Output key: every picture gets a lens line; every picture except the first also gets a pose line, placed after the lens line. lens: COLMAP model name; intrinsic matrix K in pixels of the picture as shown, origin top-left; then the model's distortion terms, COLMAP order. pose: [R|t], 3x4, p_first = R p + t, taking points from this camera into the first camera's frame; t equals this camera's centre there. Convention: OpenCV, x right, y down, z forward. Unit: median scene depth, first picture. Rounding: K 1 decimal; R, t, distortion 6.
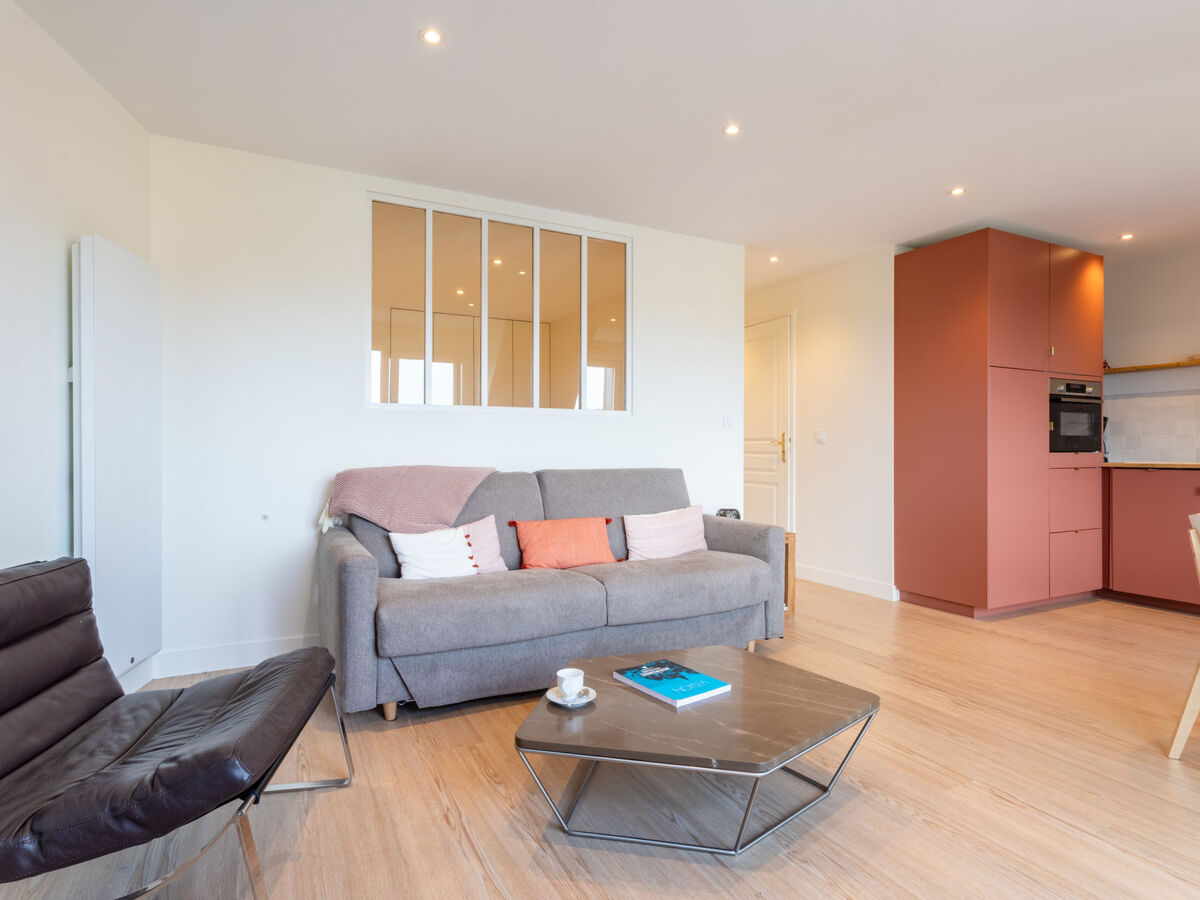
lens RADIAL K [[637.4, 0, 600.0], [0, 637.4, 450.0], [0, 0, 1]] dist [-0.000948, -0.000721]
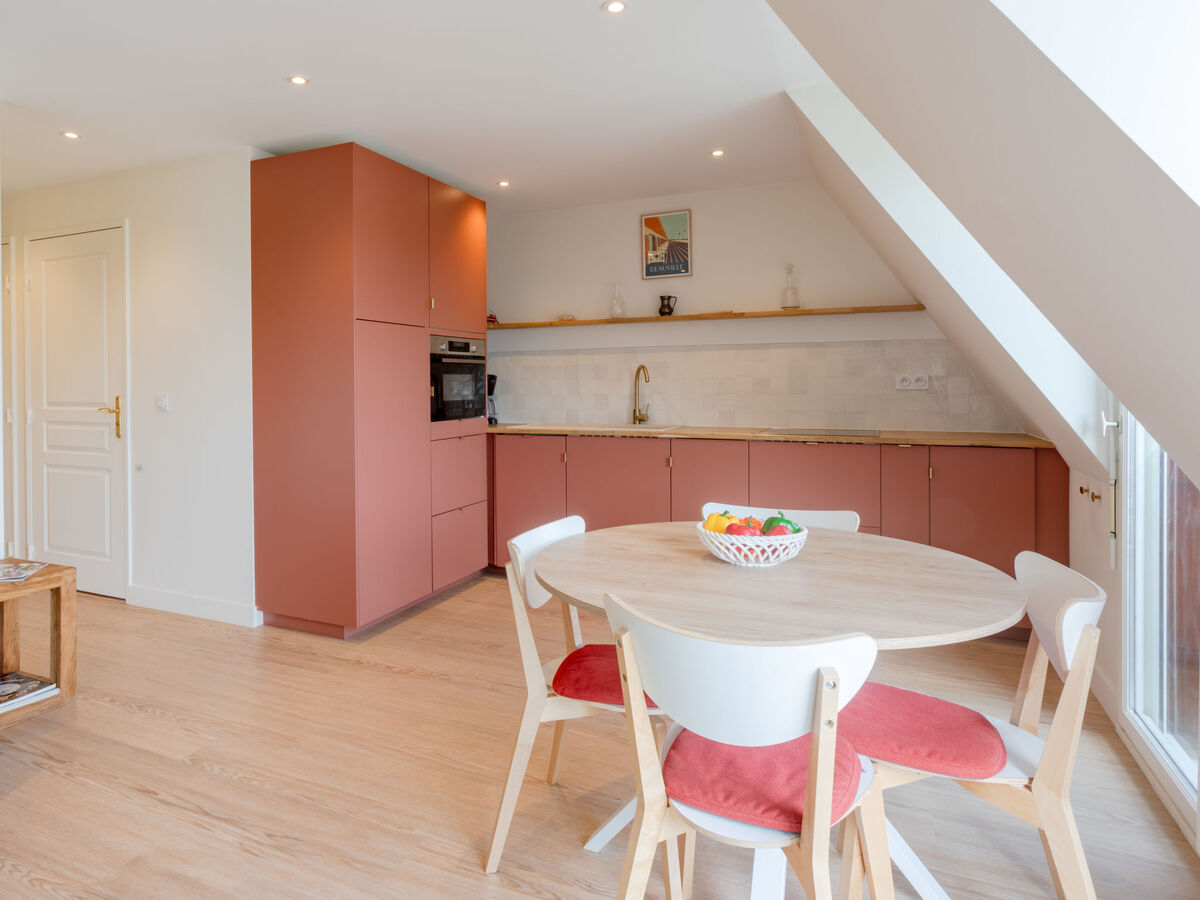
lens RADIAL K [[717.8, 0, 509.2], [0, 717.8, 389.7], [0, 0, 1]] dist [0.000320, 0.001972]
pose [[0.807767, -0.011504, 0.589390, 0.222547], [0.008787, 0.999933, 0.007475, -0.045583], [-0.589437, -0.000859, 0.807814, 0.159357]]
